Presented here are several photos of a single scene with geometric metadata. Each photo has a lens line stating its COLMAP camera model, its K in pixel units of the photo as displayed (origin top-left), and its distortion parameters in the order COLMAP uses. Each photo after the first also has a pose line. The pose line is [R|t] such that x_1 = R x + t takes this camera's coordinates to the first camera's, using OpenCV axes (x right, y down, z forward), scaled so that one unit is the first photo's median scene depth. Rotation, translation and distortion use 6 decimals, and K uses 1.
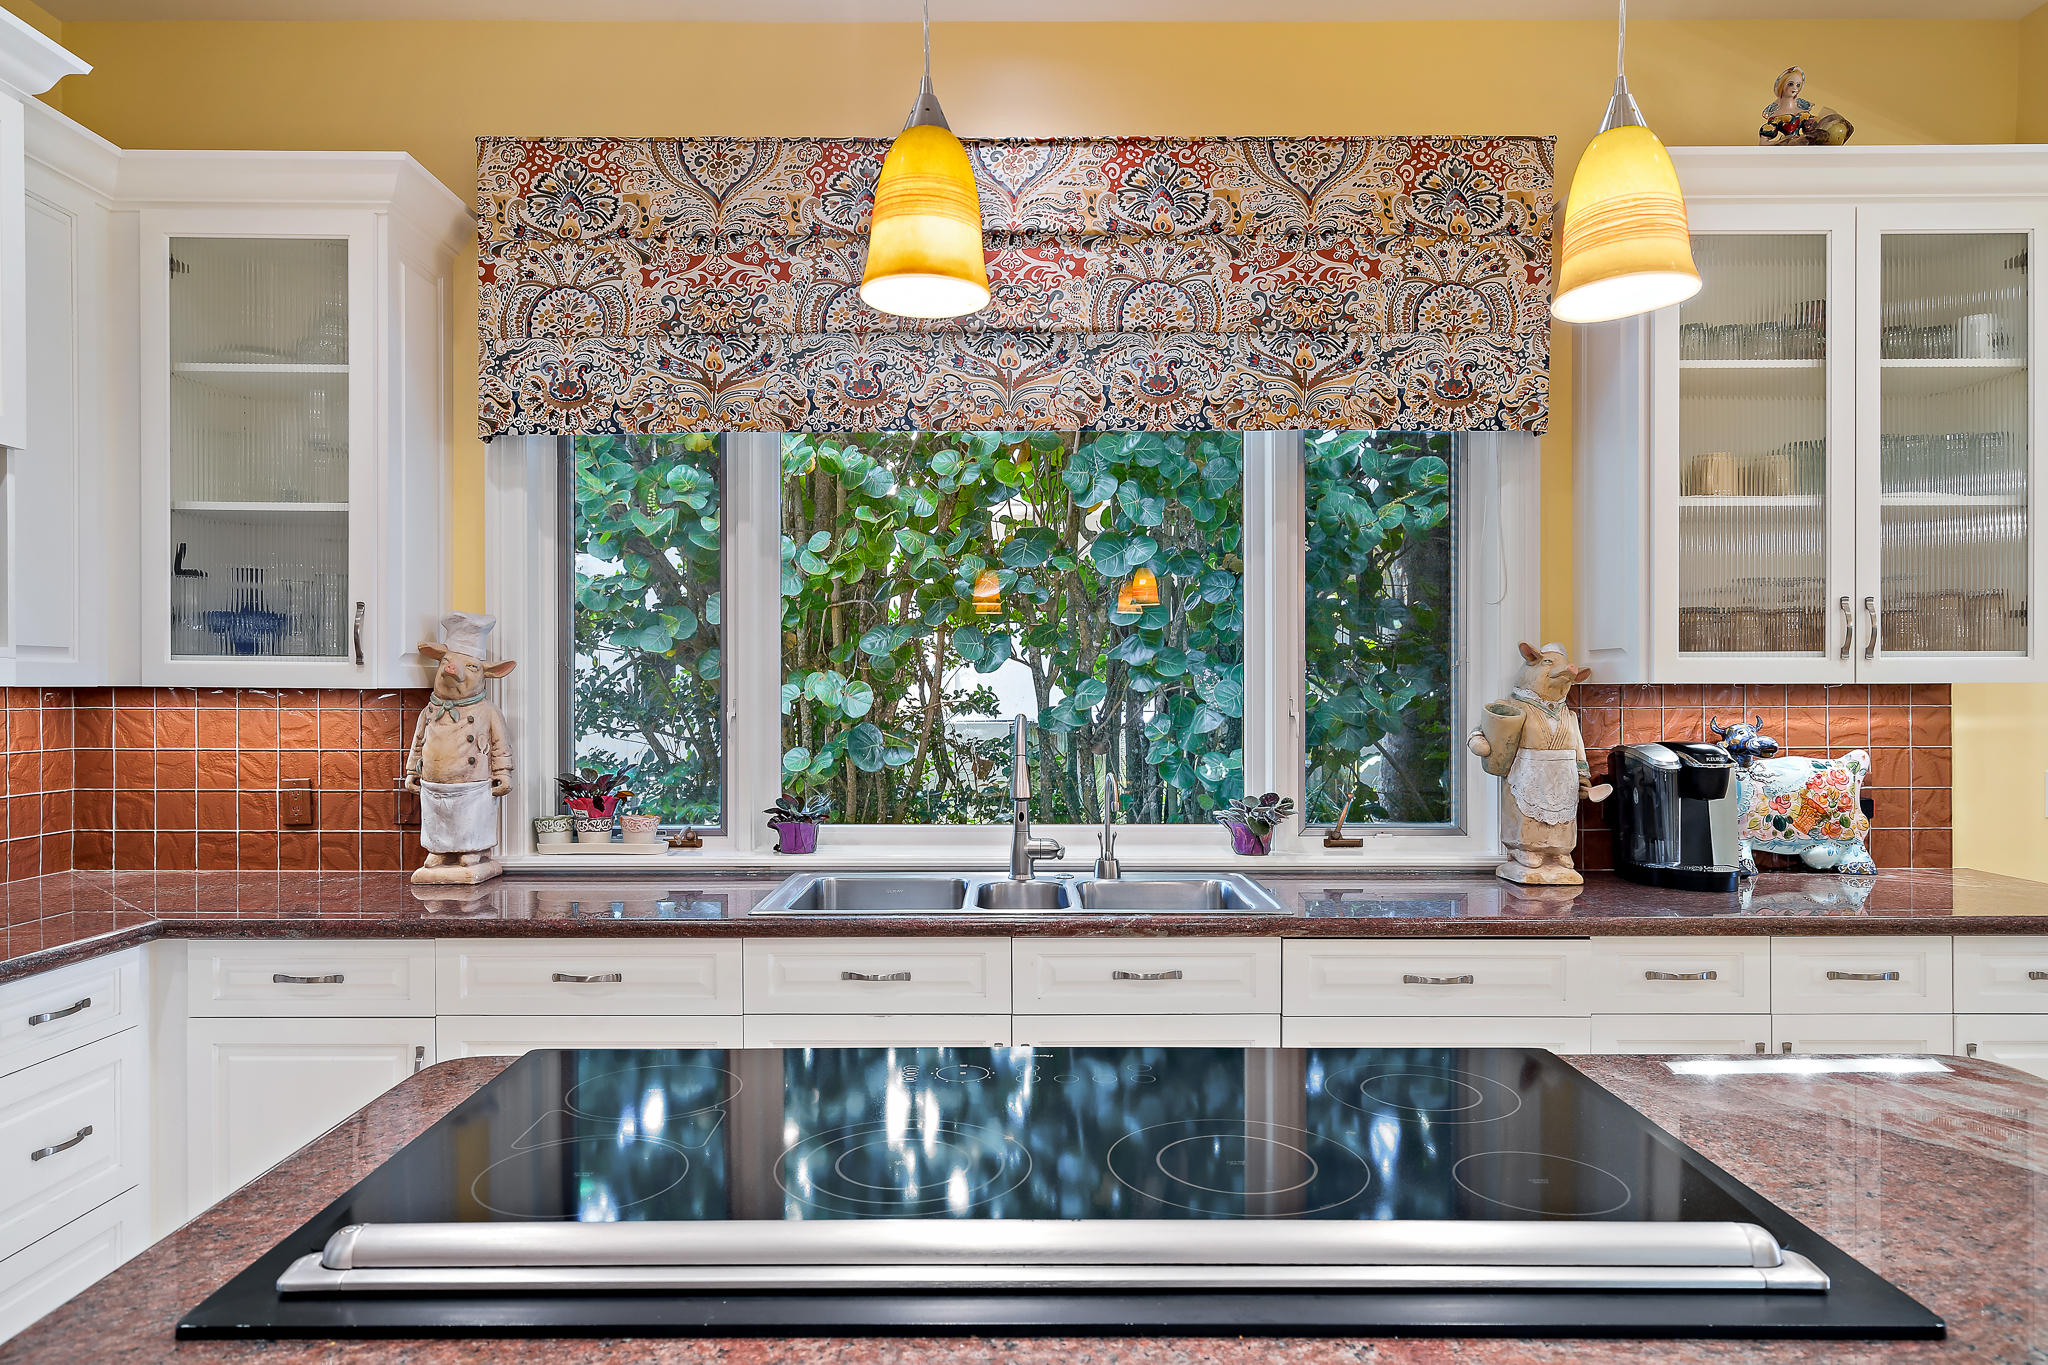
lens RADIAL K [[1387.1, 0, 1022.3], [0, 1387.1, 695.8], [0, 0, 1]] dist [0.008168, 0.004609]
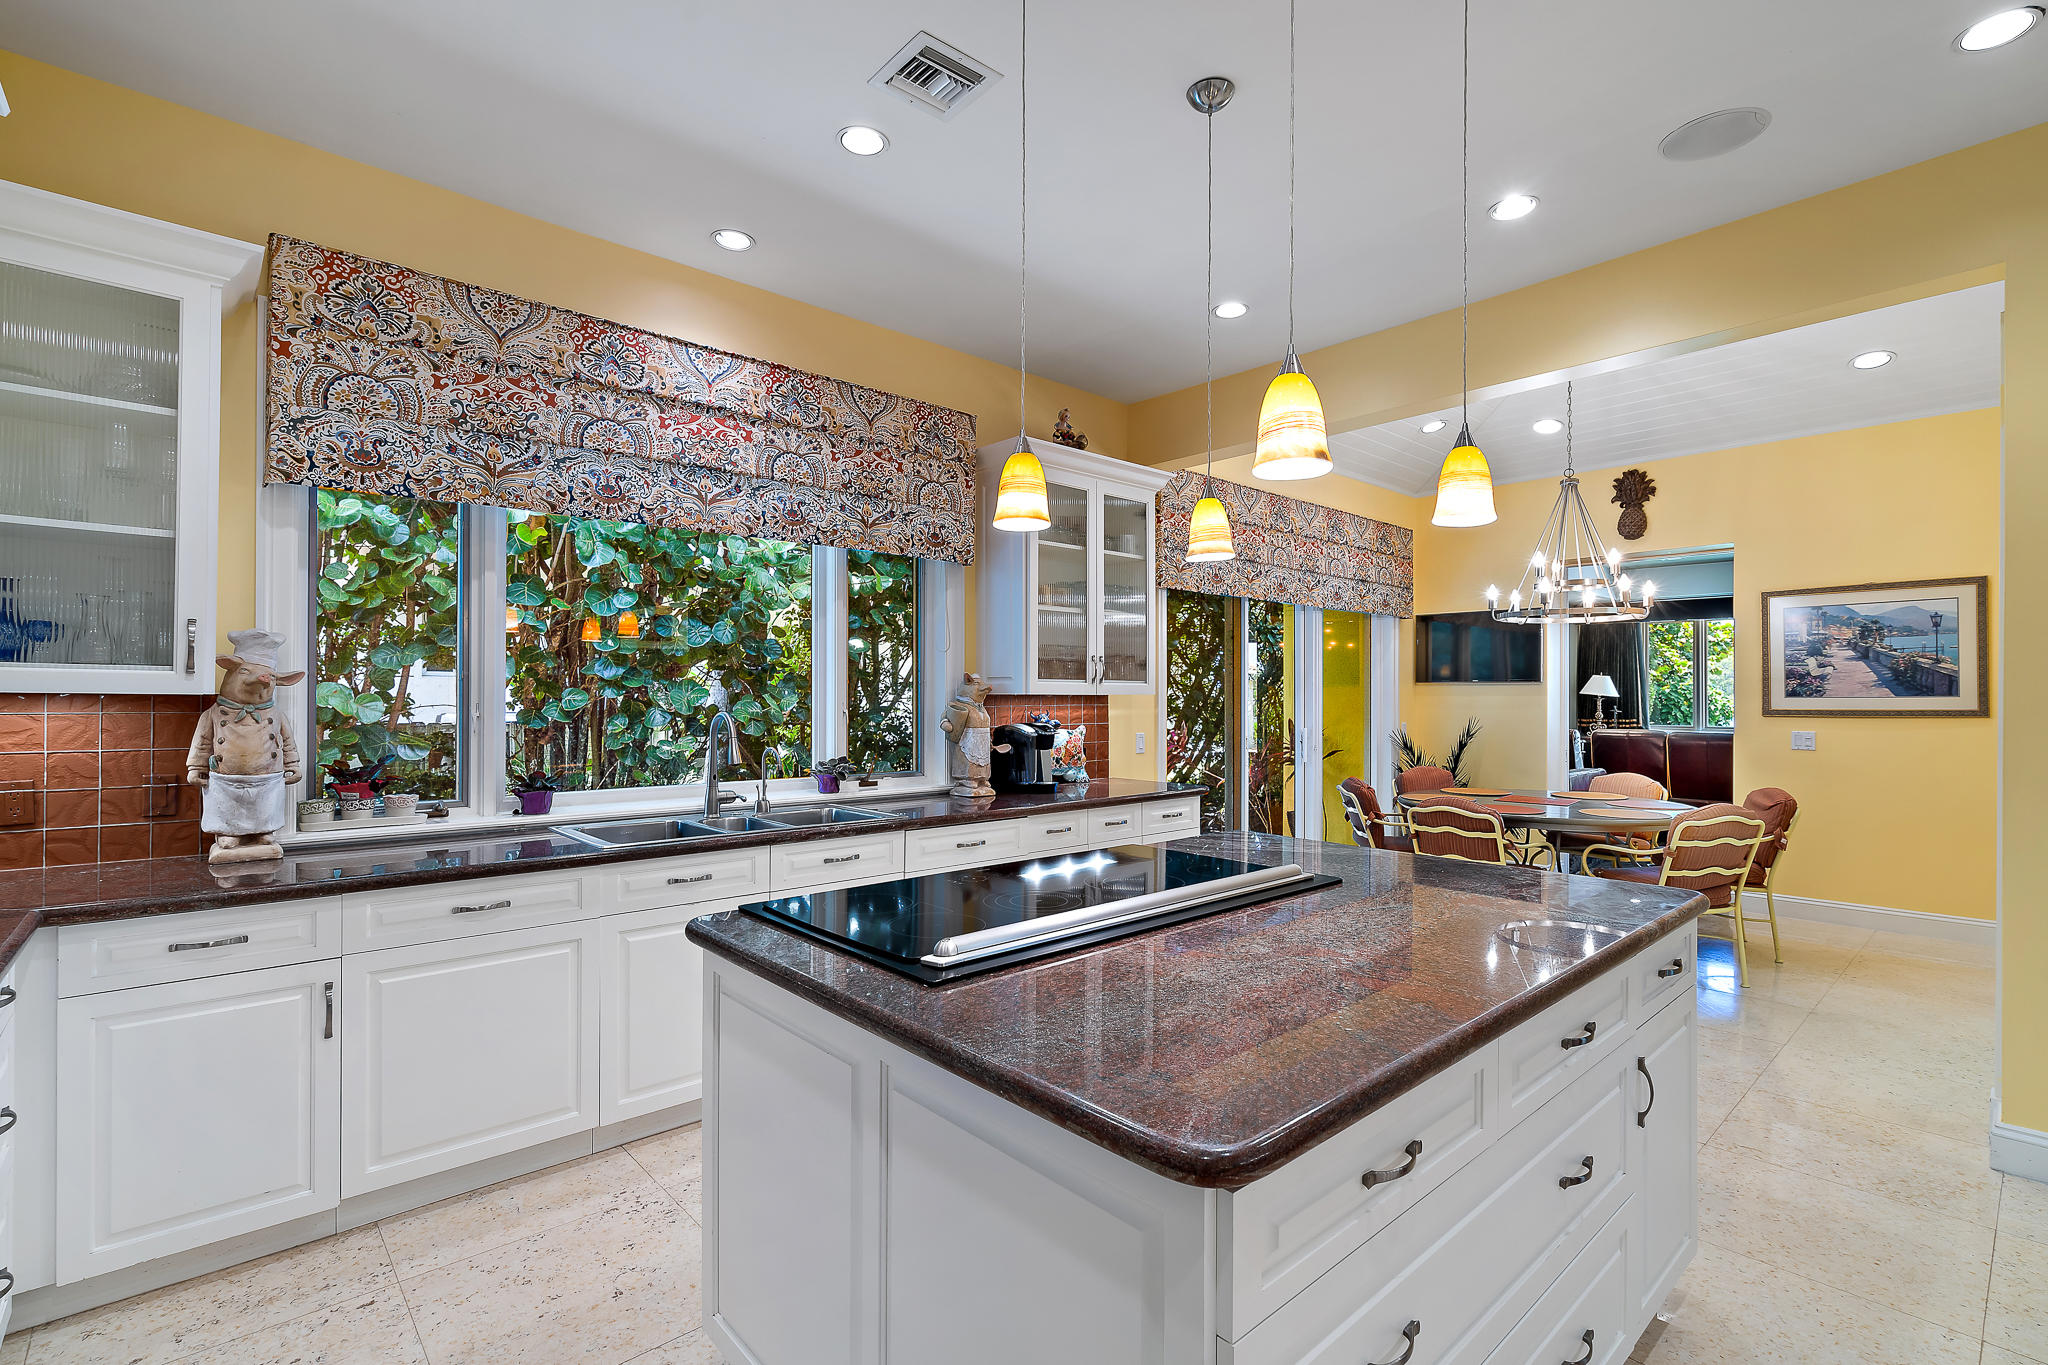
lens RADIAL K [[918.4, 0, 1020.3], [0, 918.4, 697.5], [0, 0, 1]] dist [0.000894, 0.000629]
pose [[0.752267, 0.001555, 0.658857, -0.427072], [0.004744, 0.999959, -0.007777, 0.006501], [-0.658842, 0.008977, 0.752228, -0.013294]]
